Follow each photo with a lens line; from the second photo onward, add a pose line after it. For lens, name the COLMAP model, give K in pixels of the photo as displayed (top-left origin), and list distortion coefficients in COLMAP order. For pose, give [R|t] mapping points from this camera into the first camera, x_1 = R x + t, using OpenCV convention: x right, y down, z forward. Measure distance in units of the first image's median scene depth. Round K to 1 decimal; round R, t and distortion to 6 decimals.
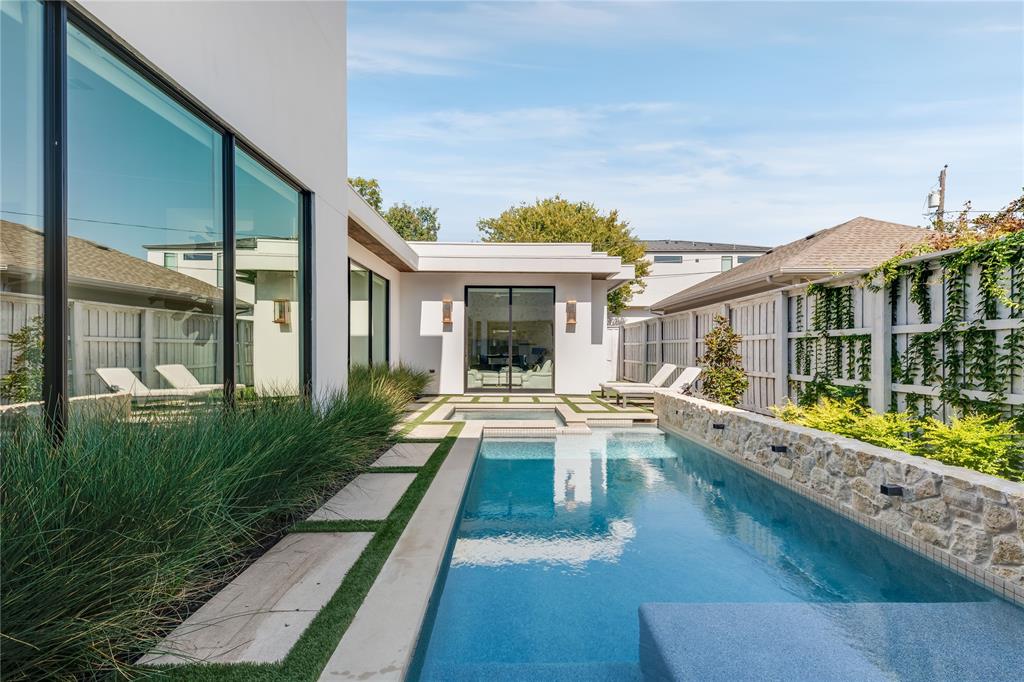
lens RADIAL K [[402.4, 0, 514.7], [0, 402.4, 349.2], [0, 0, 1]] dist [-0.002273, -0.000456]
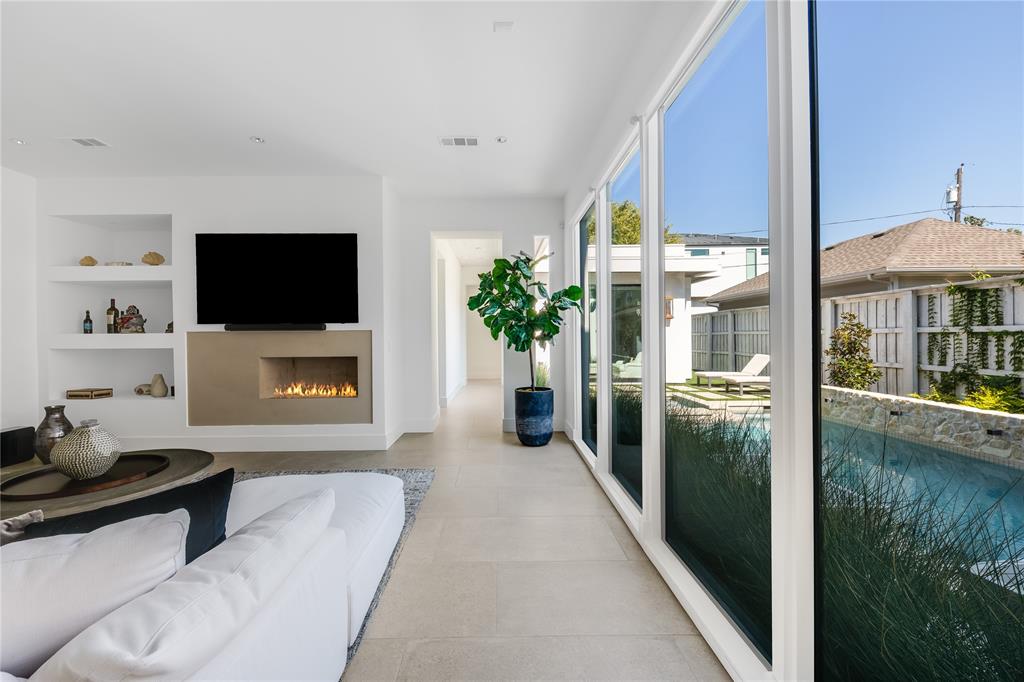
lens RADIAL K [[402.4, 0, 511.6], [0, 402.4, 337.7], [0, 0, 1]] dist [-0.002273, -0.000456]
pose [[0.999184, -0.010466, 0.039012, -0.374343], [0.010329, 0.999940, 0.003701, -0.022218], [-0.039048, -0.003295, 0.999232, -0.053311]]
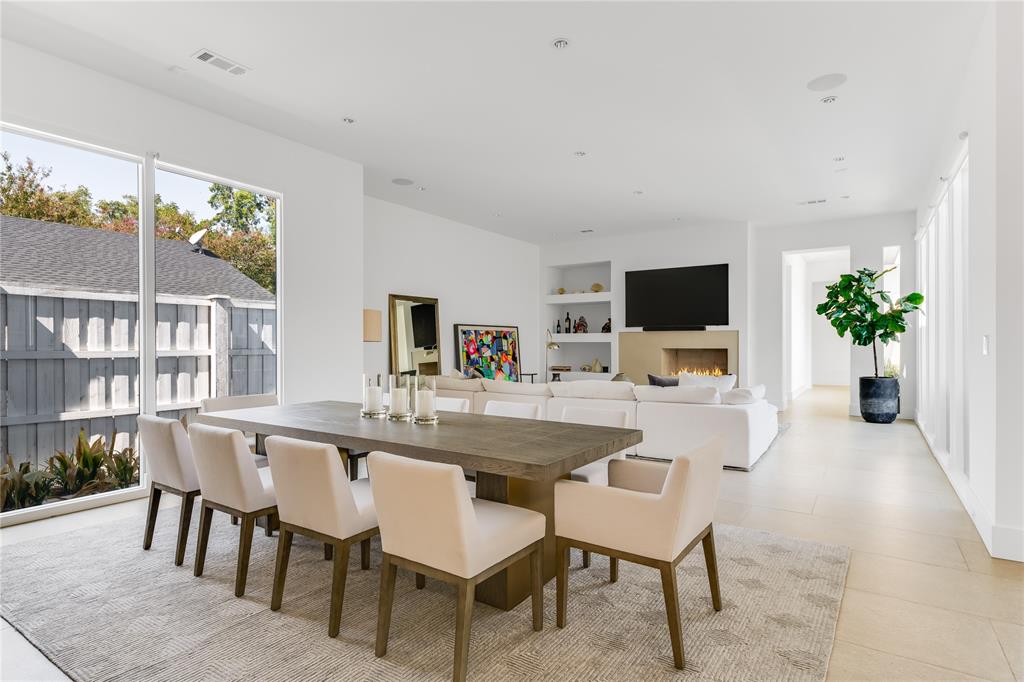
lens RADIAL K [[530.3, 0, 516.7], [0, 530.3, 343.0], [0, 0, 1]] dist [0.004498, 0.002591]
pose [[0.838743, -0.003340, -0.544517, -0.336601], [0.004628, 0.999989, 0.000996, -0.007449], [0.544508, -0.003355, 0.838749, -0.743254]]
